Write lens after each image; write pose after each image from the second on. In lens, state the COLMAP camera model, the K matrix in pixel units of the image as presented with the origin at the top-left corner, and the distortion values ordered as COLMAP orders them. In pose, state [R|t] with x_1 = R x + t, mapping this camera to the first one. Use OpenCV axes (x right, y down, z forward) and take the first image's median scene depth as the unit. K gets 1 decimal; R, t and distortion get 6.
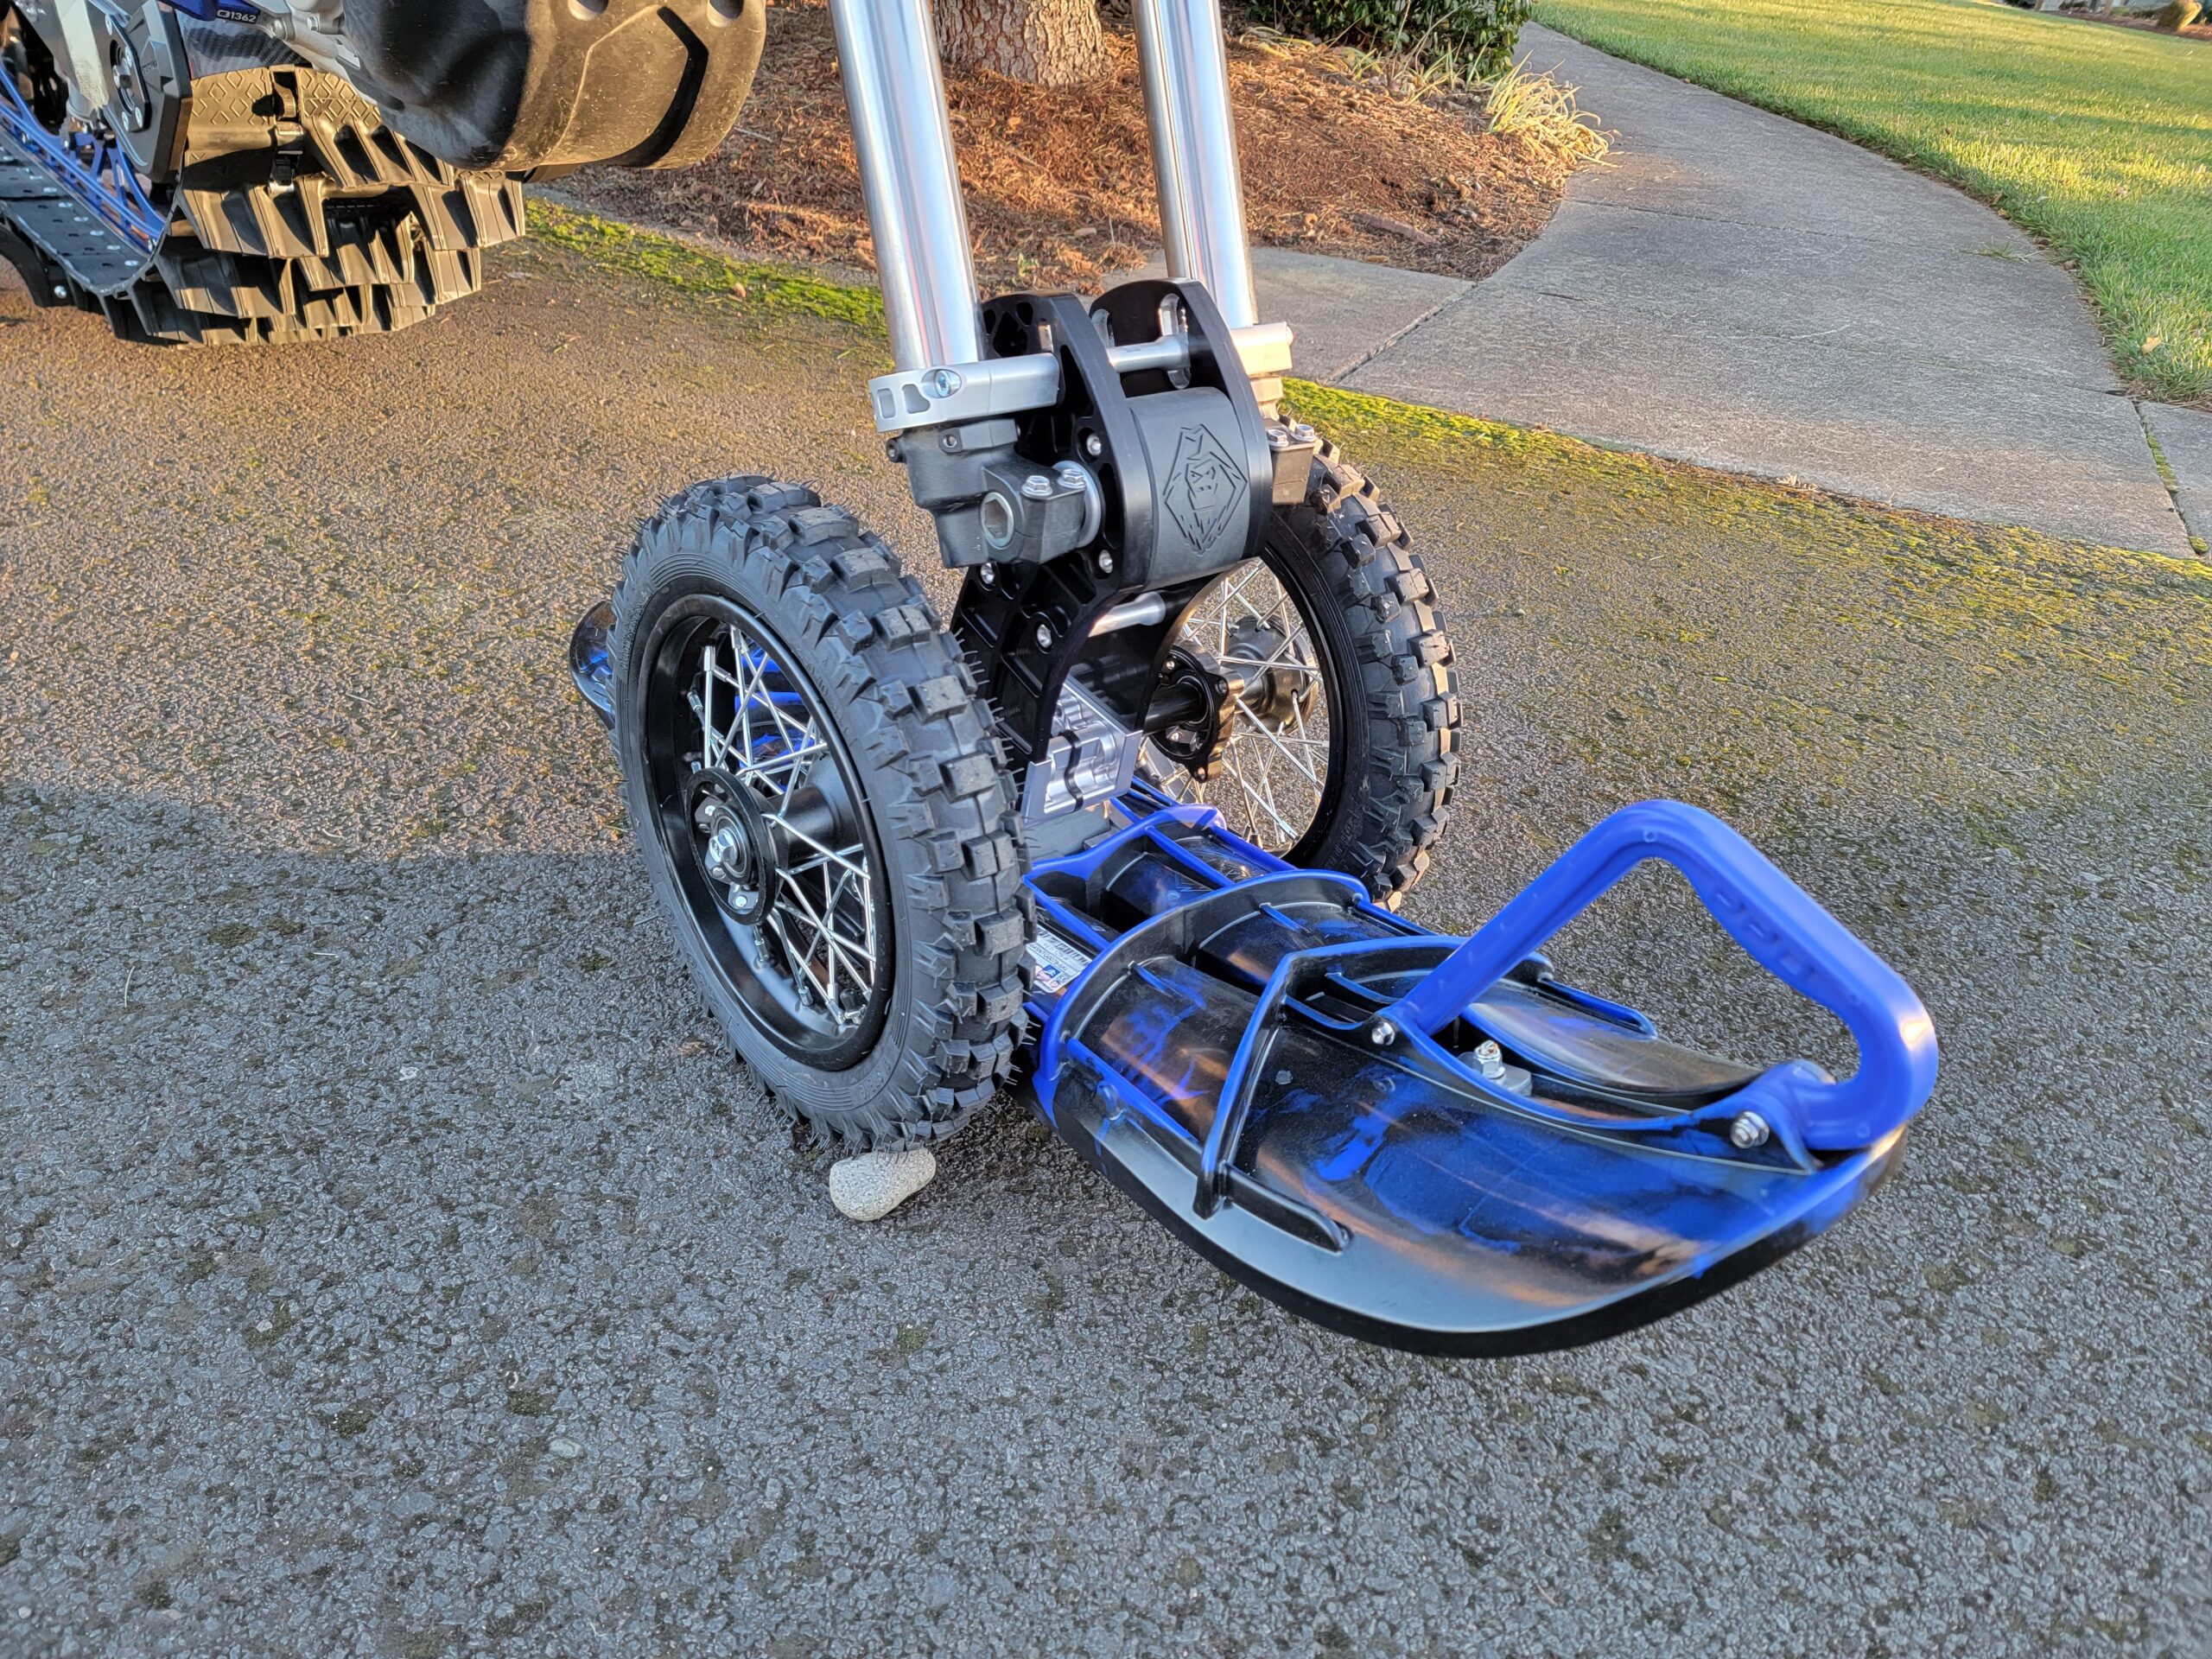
lens RADIAL K [[1538.2, 0, 1123.6], [0, 1538.2, 793.5], [0, 0, 1]] dist [0.063432, -0.050153]
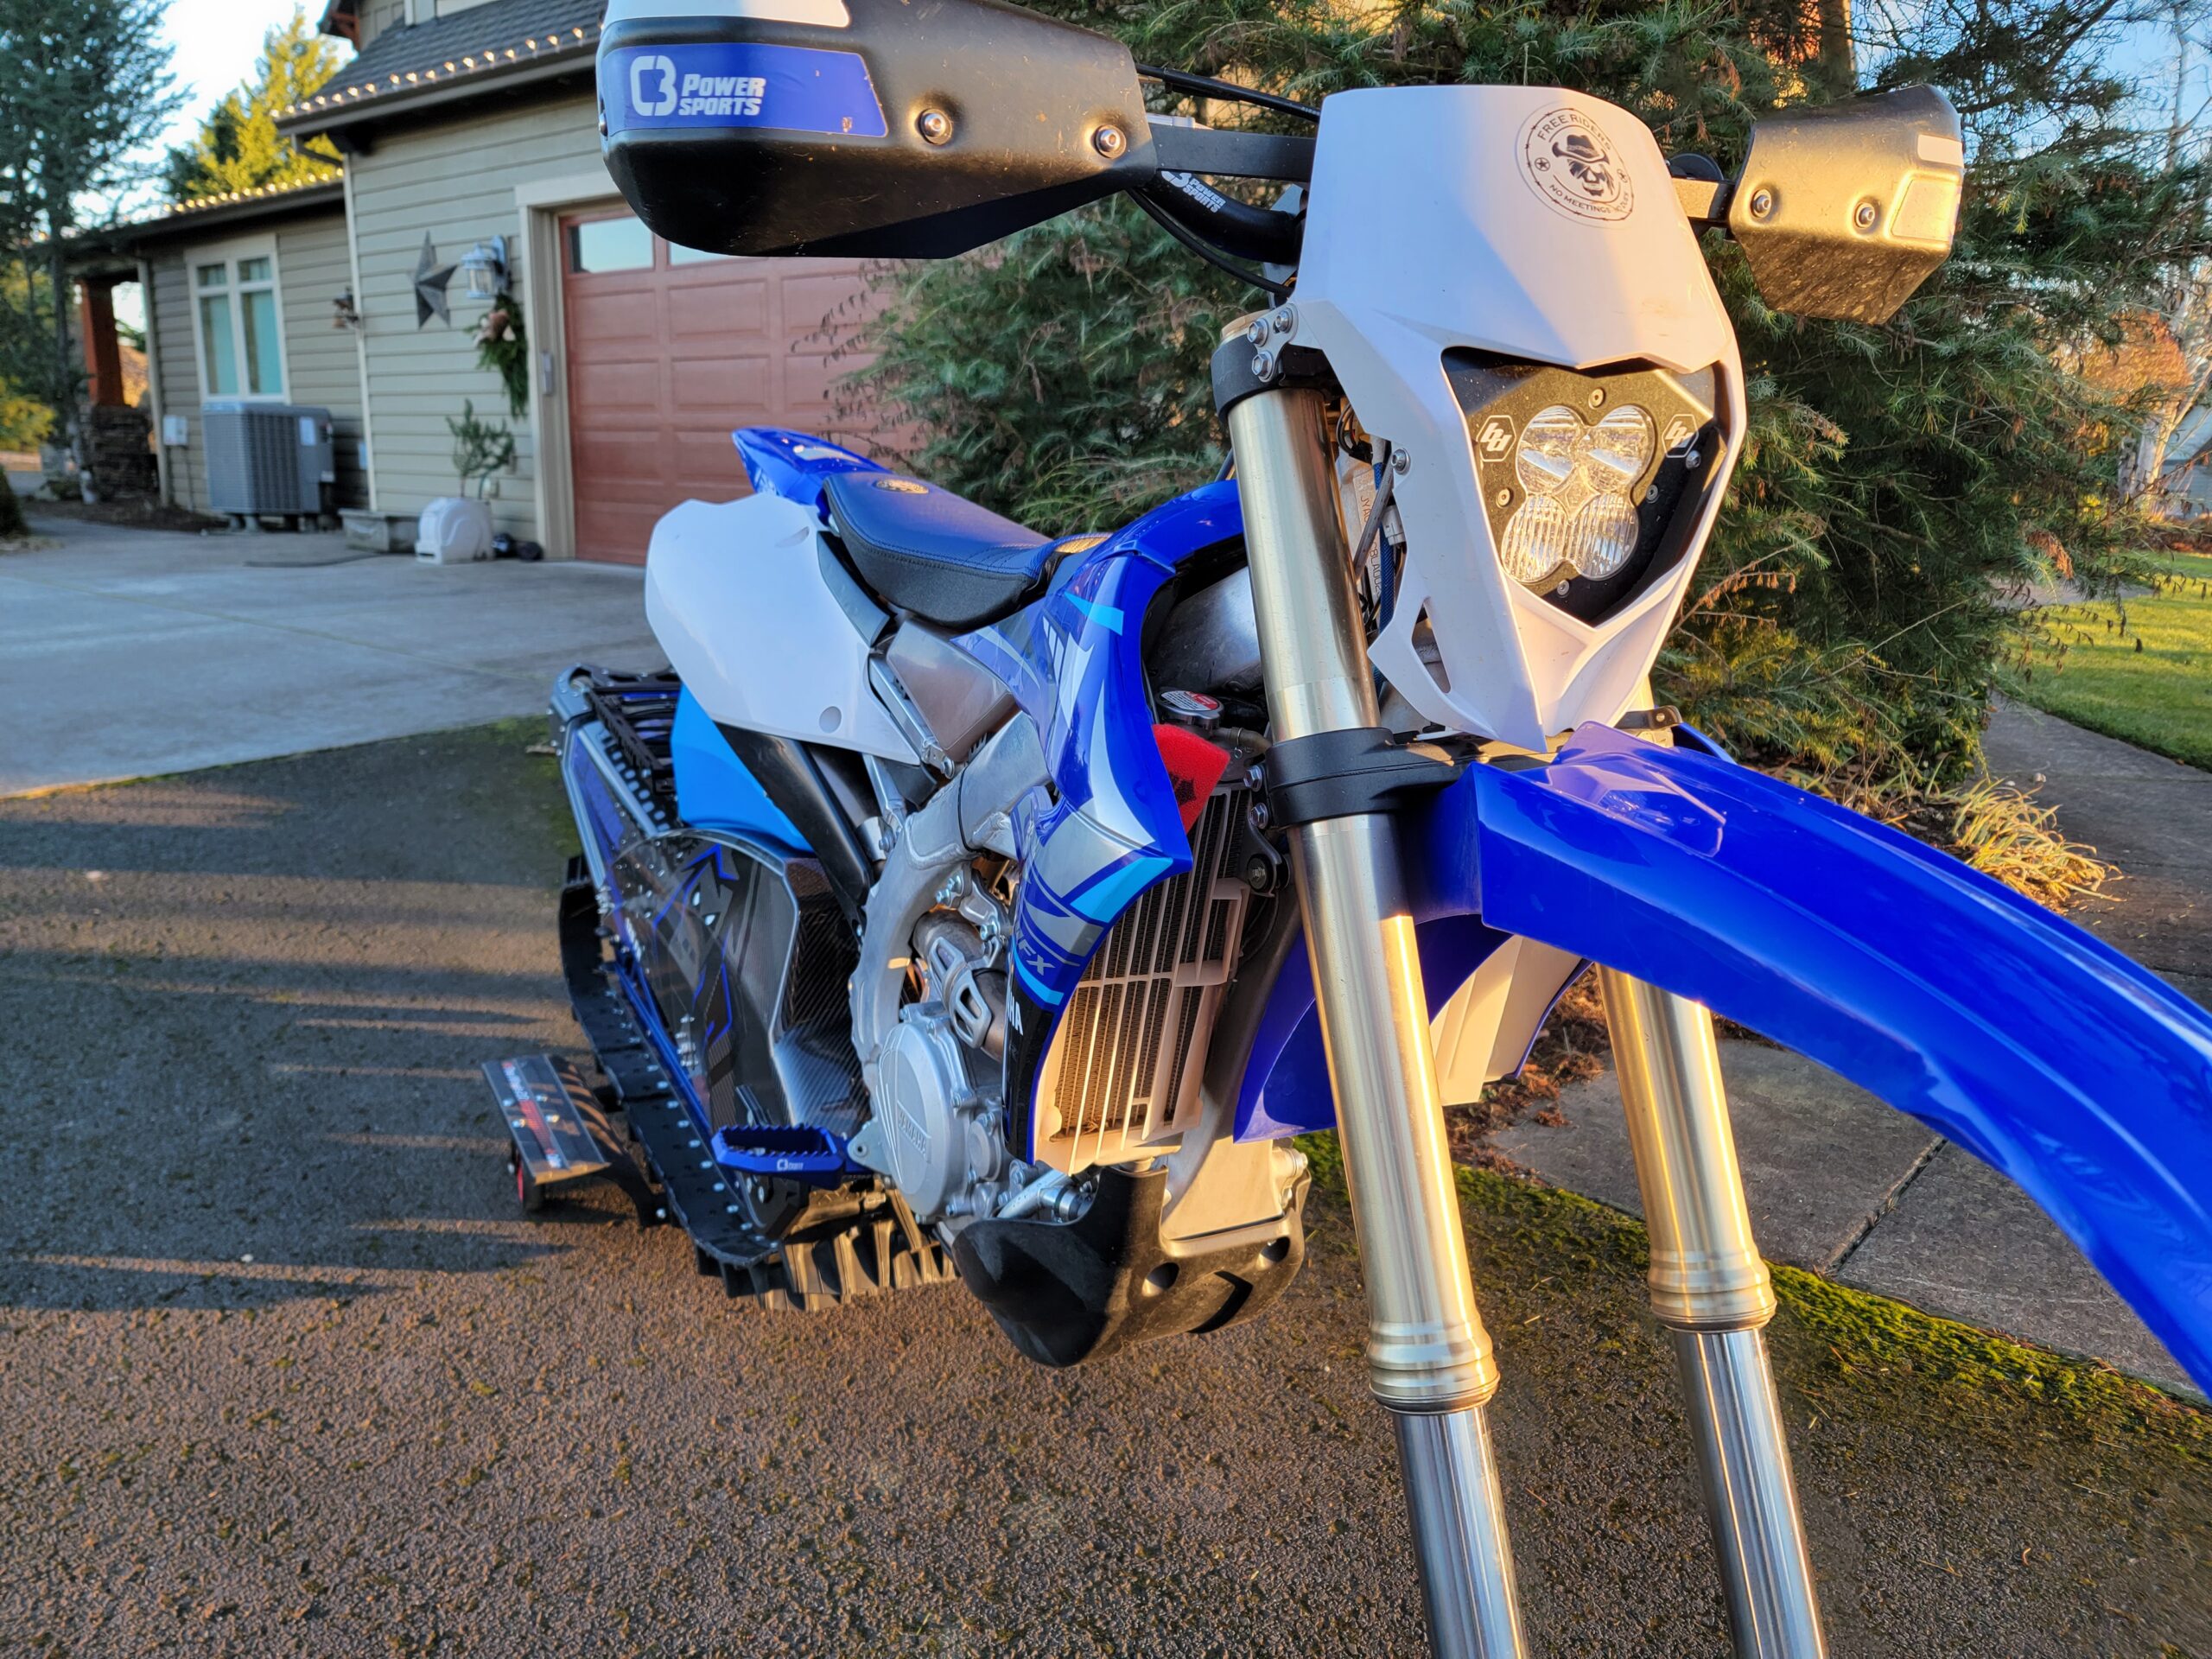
lens RADIAL K [[1544.5, 0, 1096.0], [0, 1544.5, 820.1], [0, 0, 1]] dist [0.065286, -0.057198]
pose [[0.963219, -0.010121, -0.268526, -0.052306], [-0.074988, 0.949469, -0.304772, -0.298488], [0.258042, 0.313699, 0.913787, -0.085423]]
